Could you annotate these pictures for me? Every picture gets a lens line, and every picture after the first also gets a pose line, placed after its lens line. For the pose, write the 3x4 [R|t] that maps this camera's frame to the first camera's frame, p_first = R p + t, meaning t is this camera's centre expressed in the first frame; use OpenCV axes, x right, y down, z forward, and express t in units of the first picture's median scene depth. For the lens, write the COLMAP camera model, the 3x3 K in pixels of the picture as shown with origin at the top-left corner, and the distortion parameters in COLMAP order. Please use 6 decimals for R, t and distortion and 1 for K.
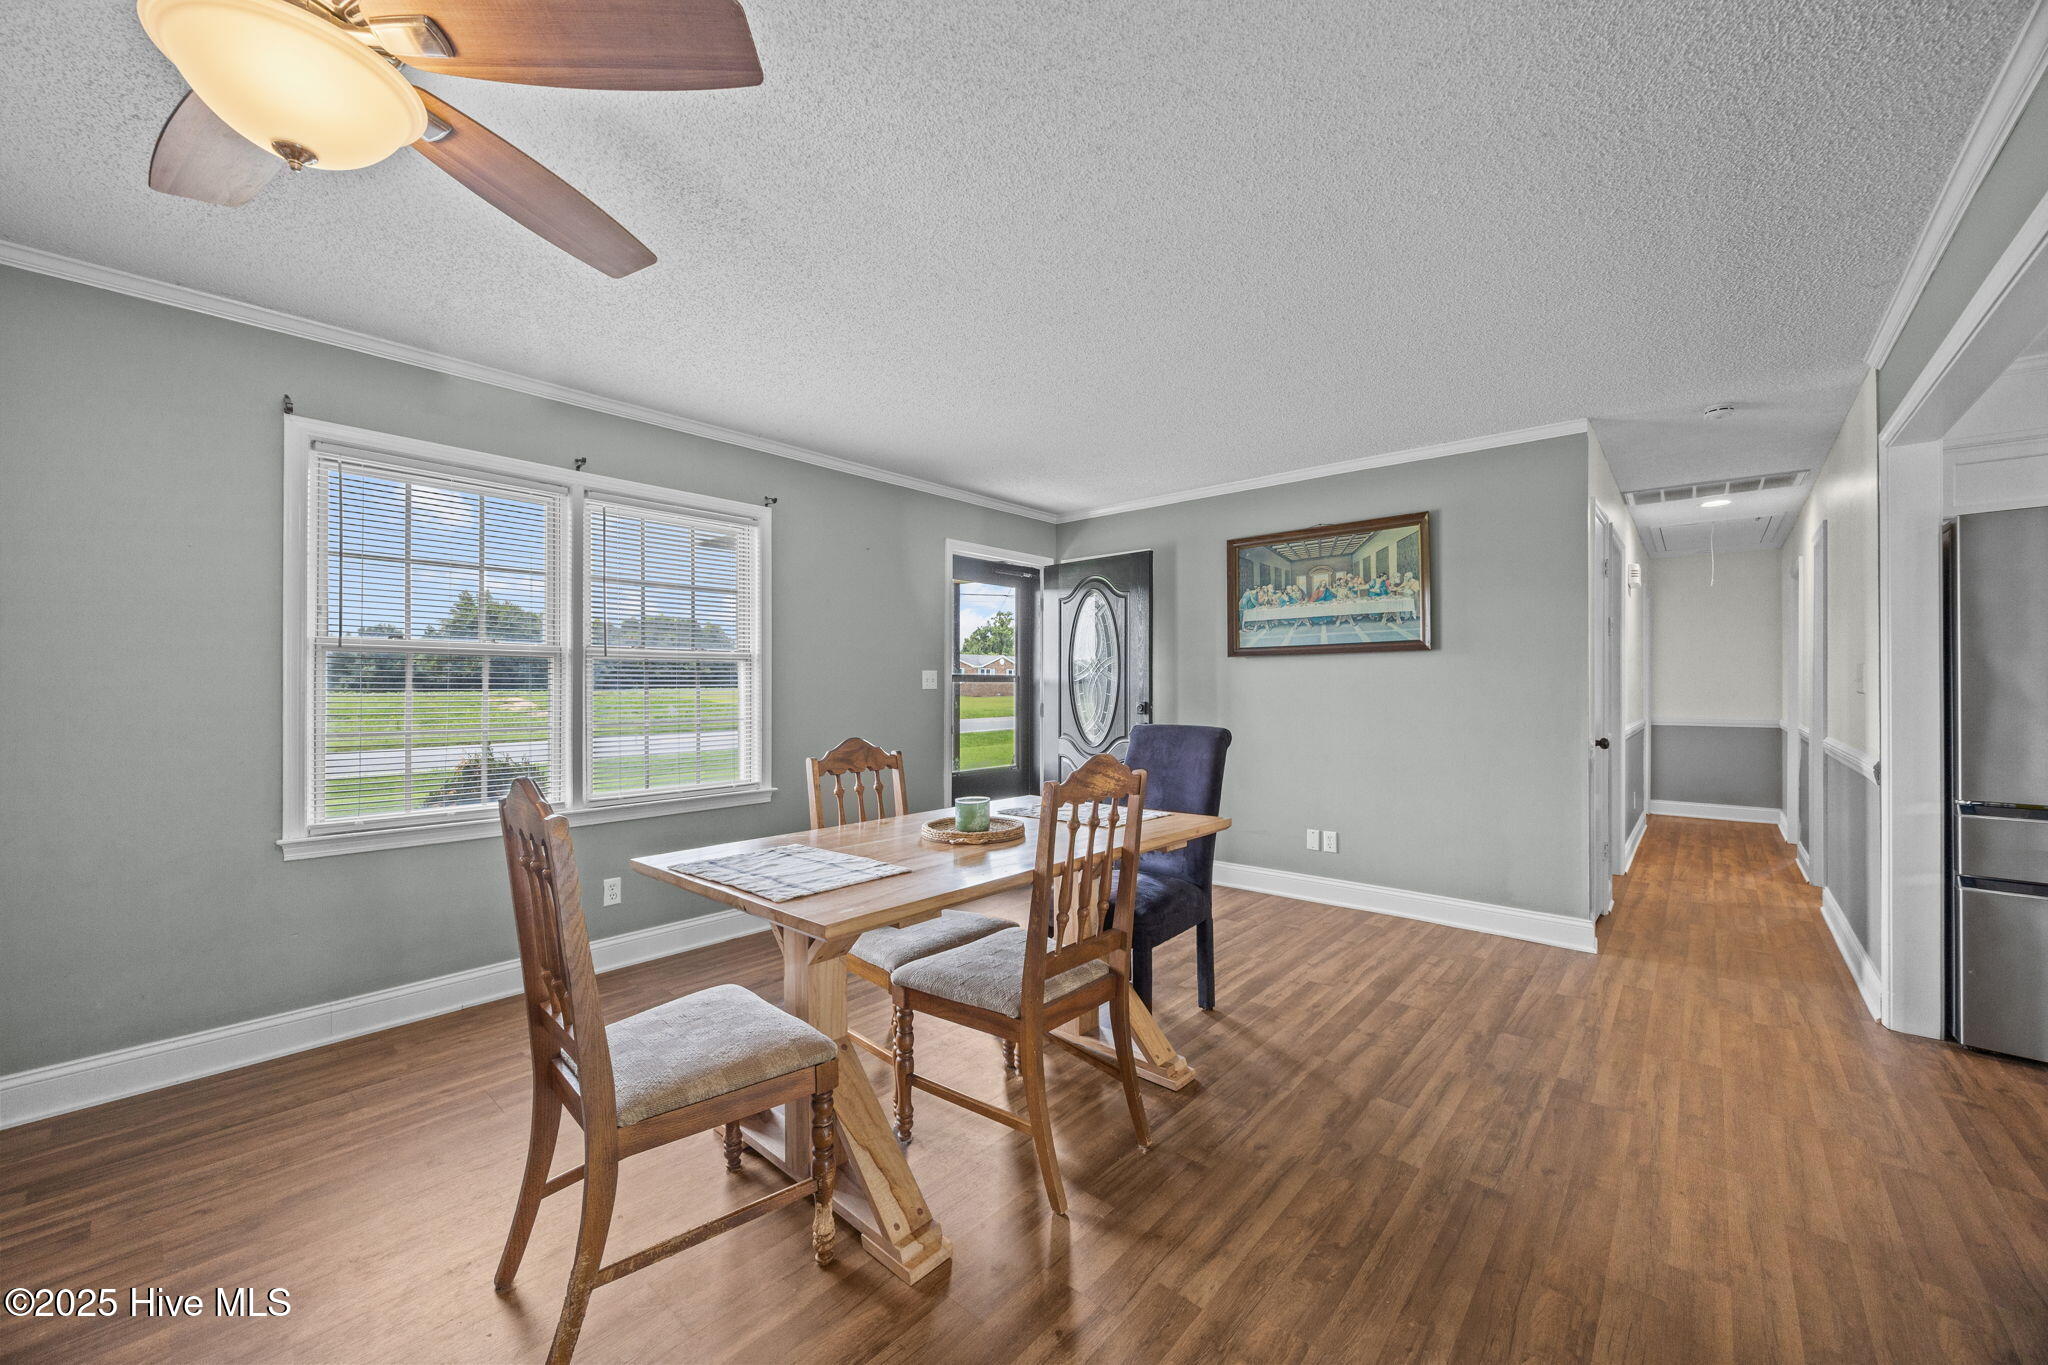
lens RADIAL K [[777.4, 0, 1003.2], [0, 777.4, 692.5], [0, 0, 1]] dist [-0.000445, -0.000241]
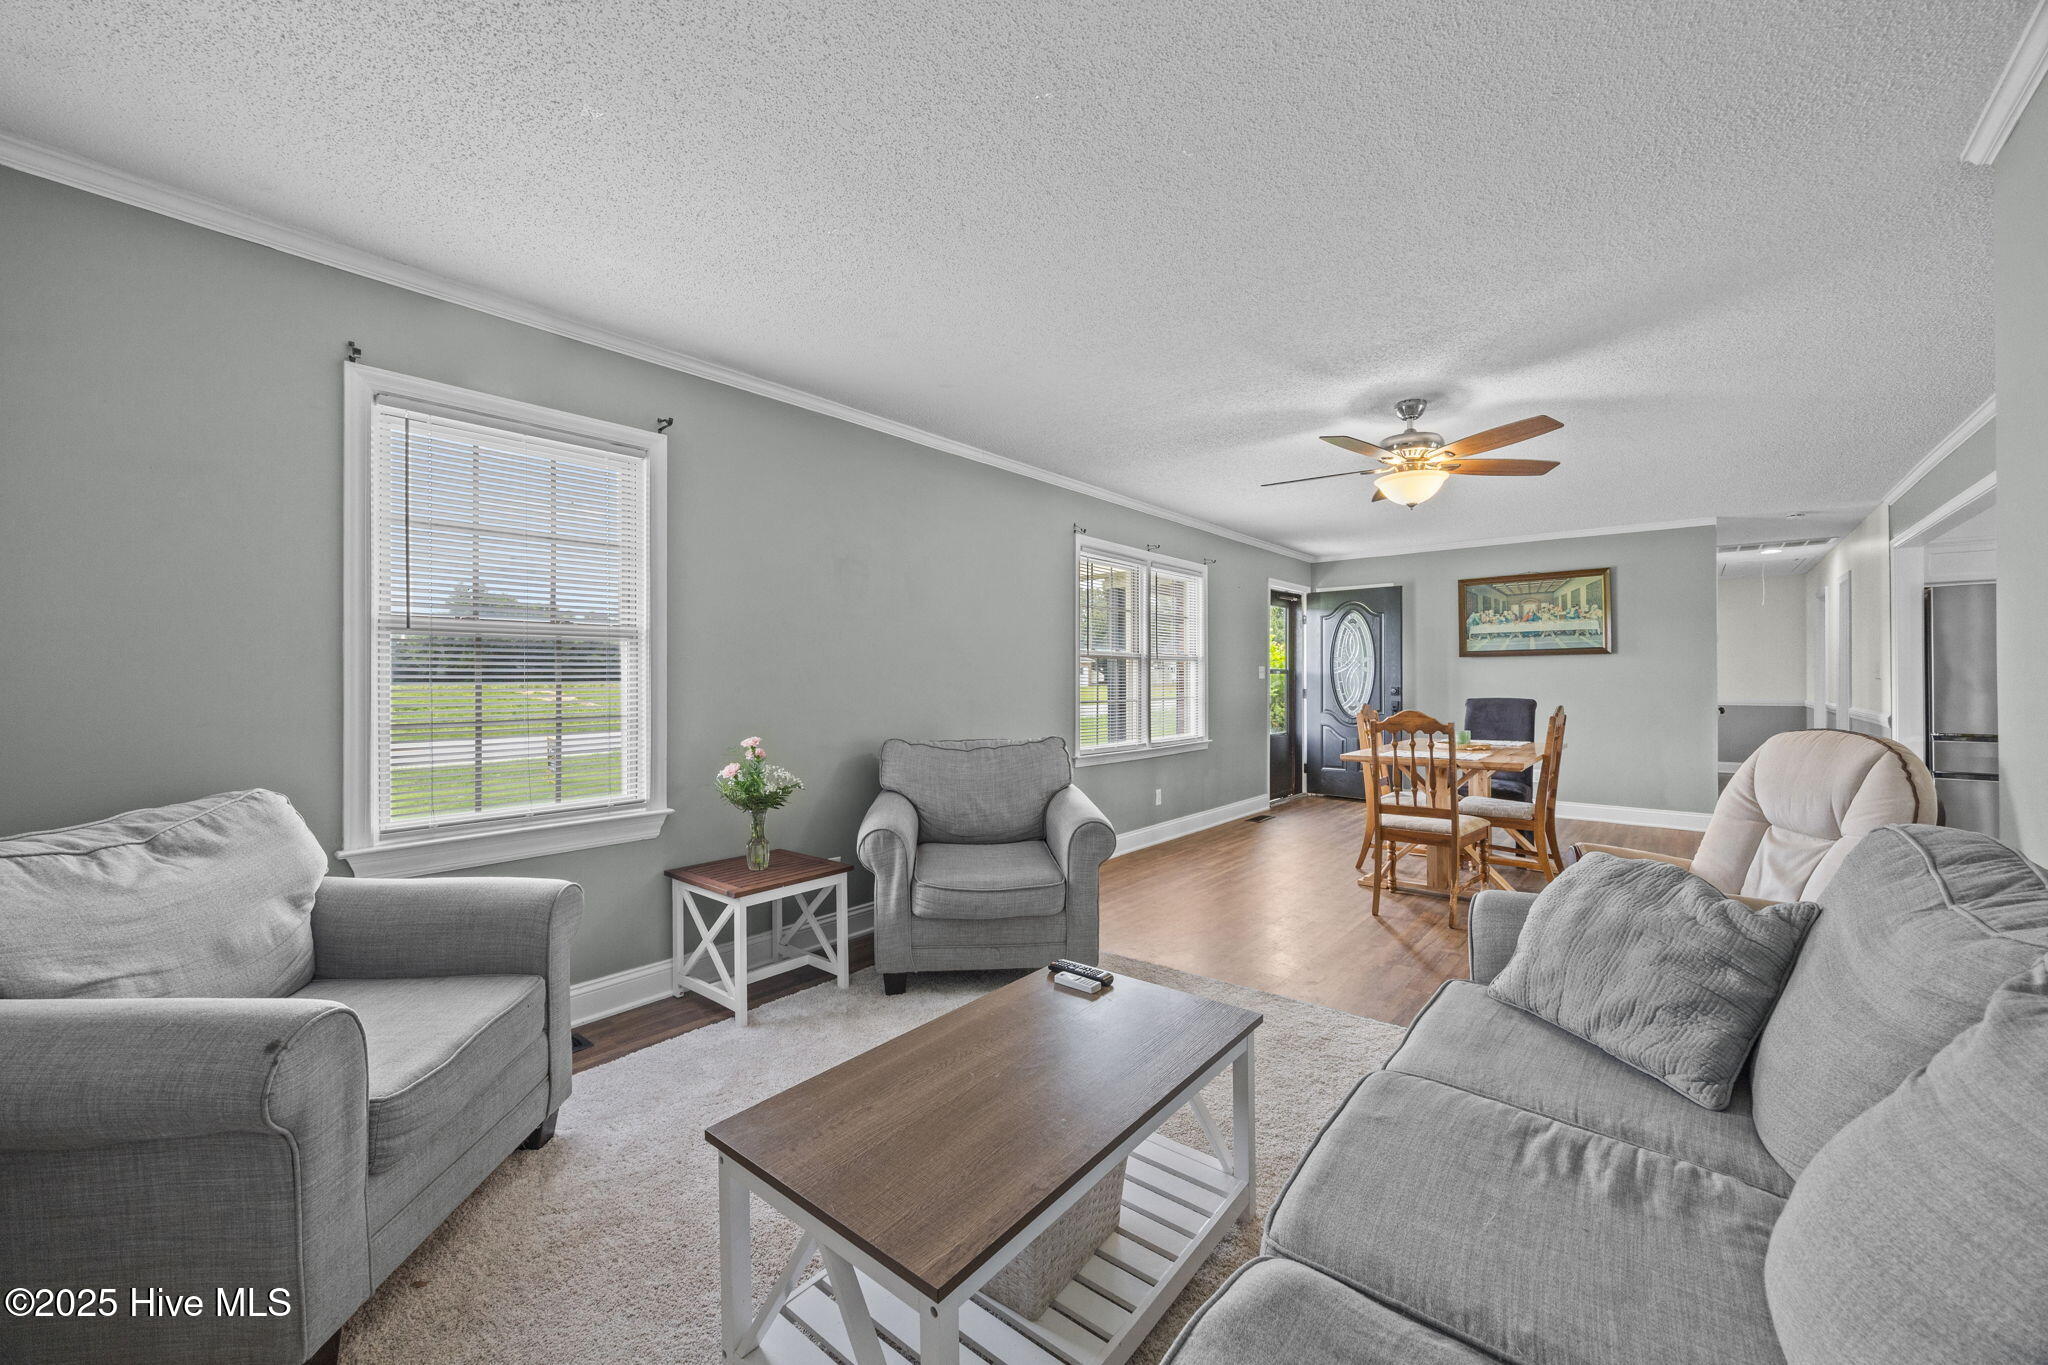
lens RADIAL K [[777.4, 0, 1012.8], [0, 777.4, 686.4], [0, 0, 1]] dist [-0.000445, -0.000241]
pose [[0.999799, -0.002061, 0.019960, -0.635363], [0.002047, 0.999998, 0.000730, 0.008191], [-0.019962, -0.000689, 0.999801, -0.513652]]
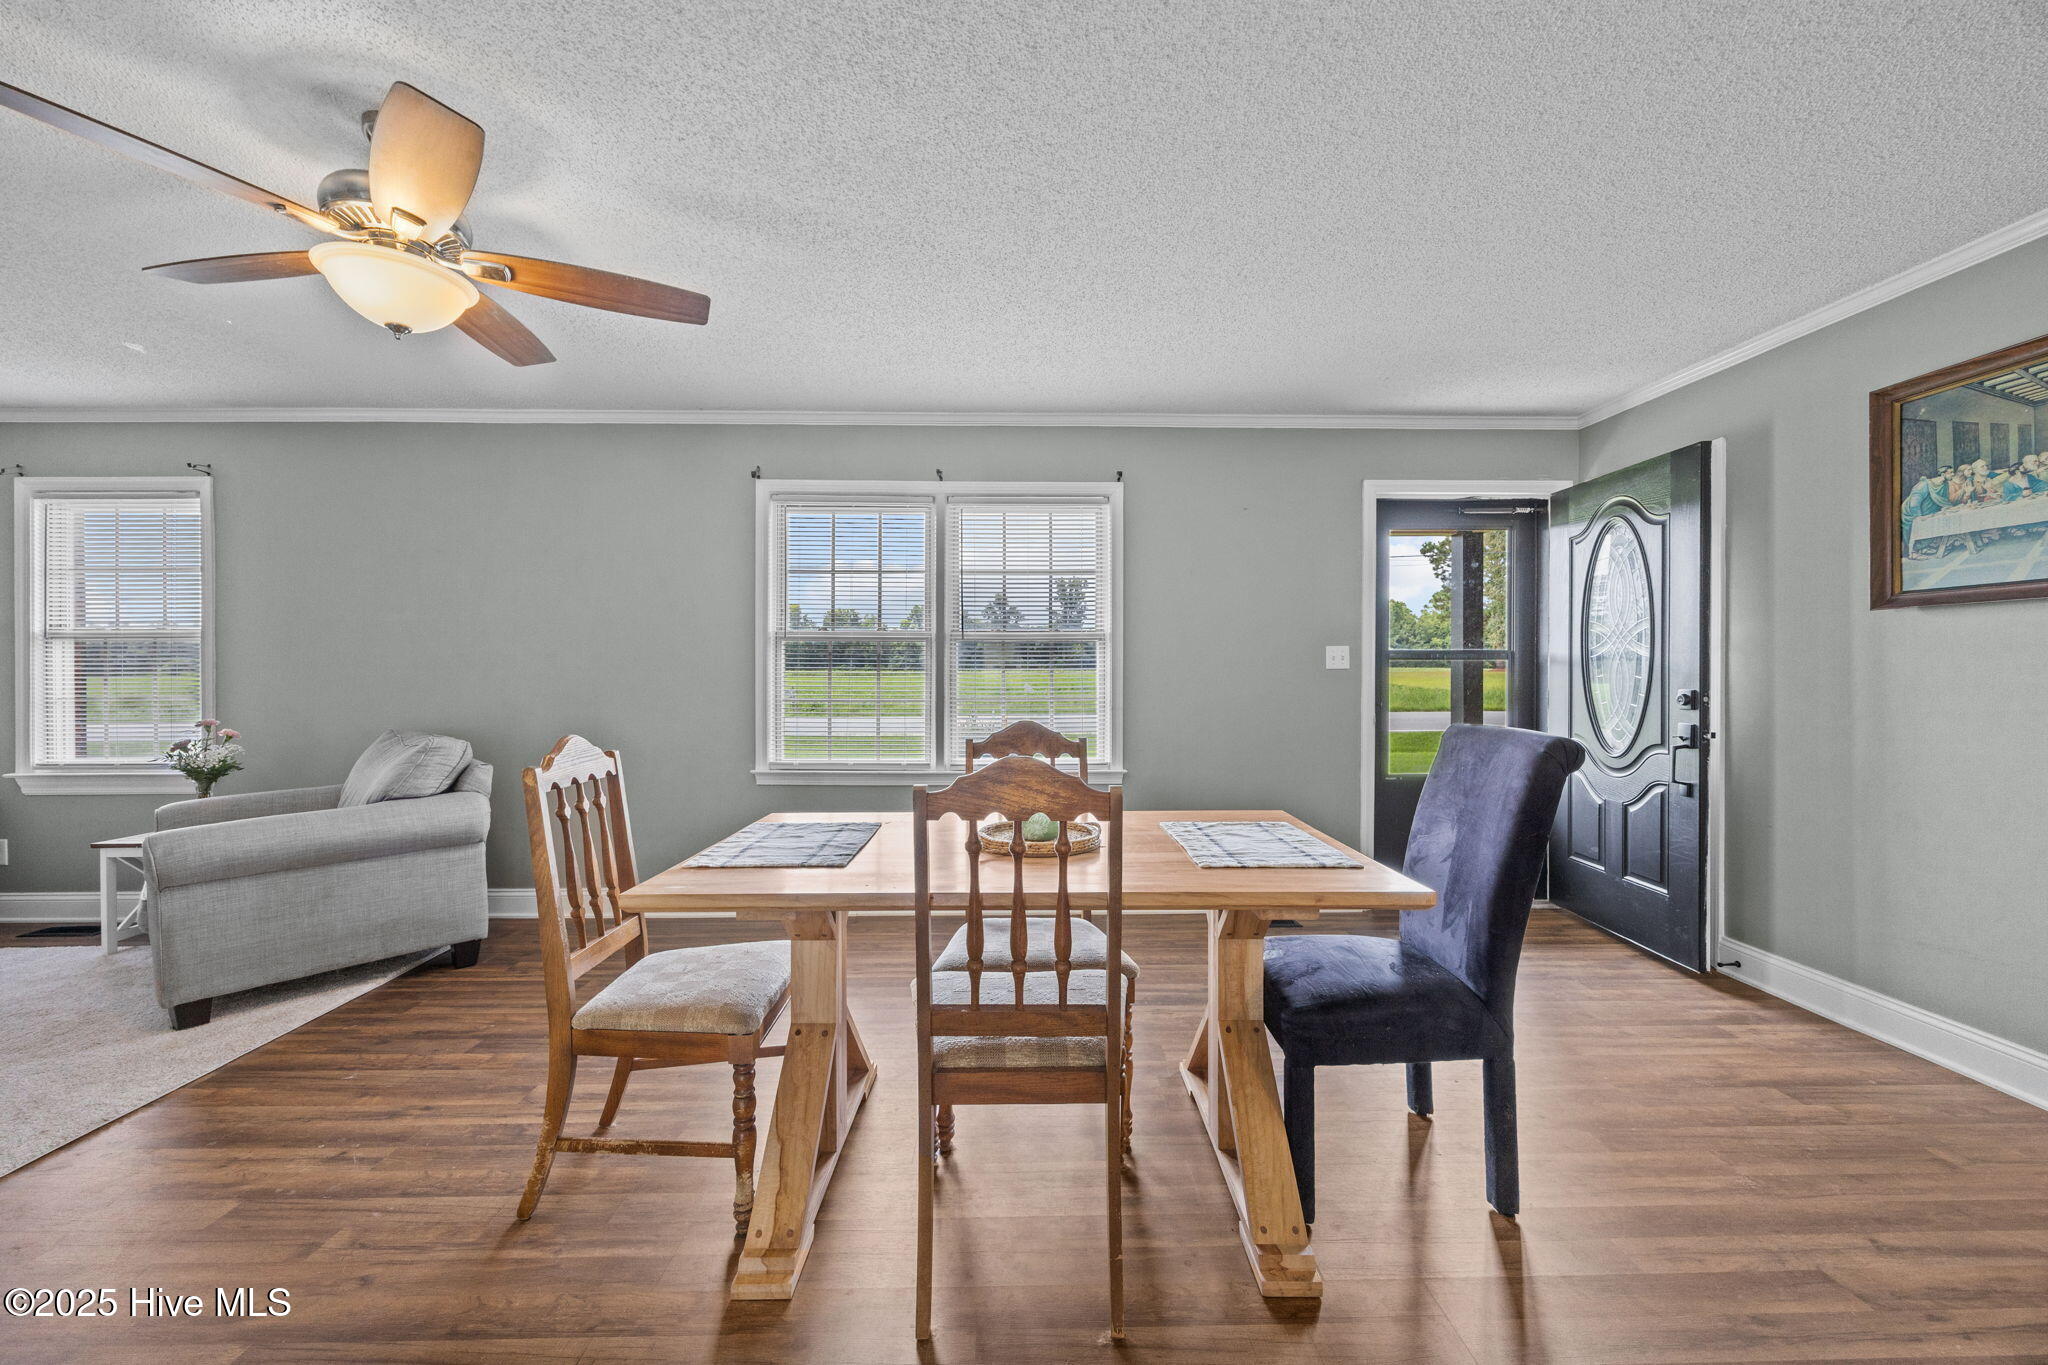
lens RADIAL K [[777.4, 0, 1027.8], [0, 777.4, 670.0], [0, 0, 1]] dist [-0.000445, -0.000241]
pose [[0.686398, 0.002308, -0.727223, 0.292151], [-0.004805, 0.999988, -0.001362, -0.000665], [0.727211, 0.004429, 0.686400, 0.219296]]
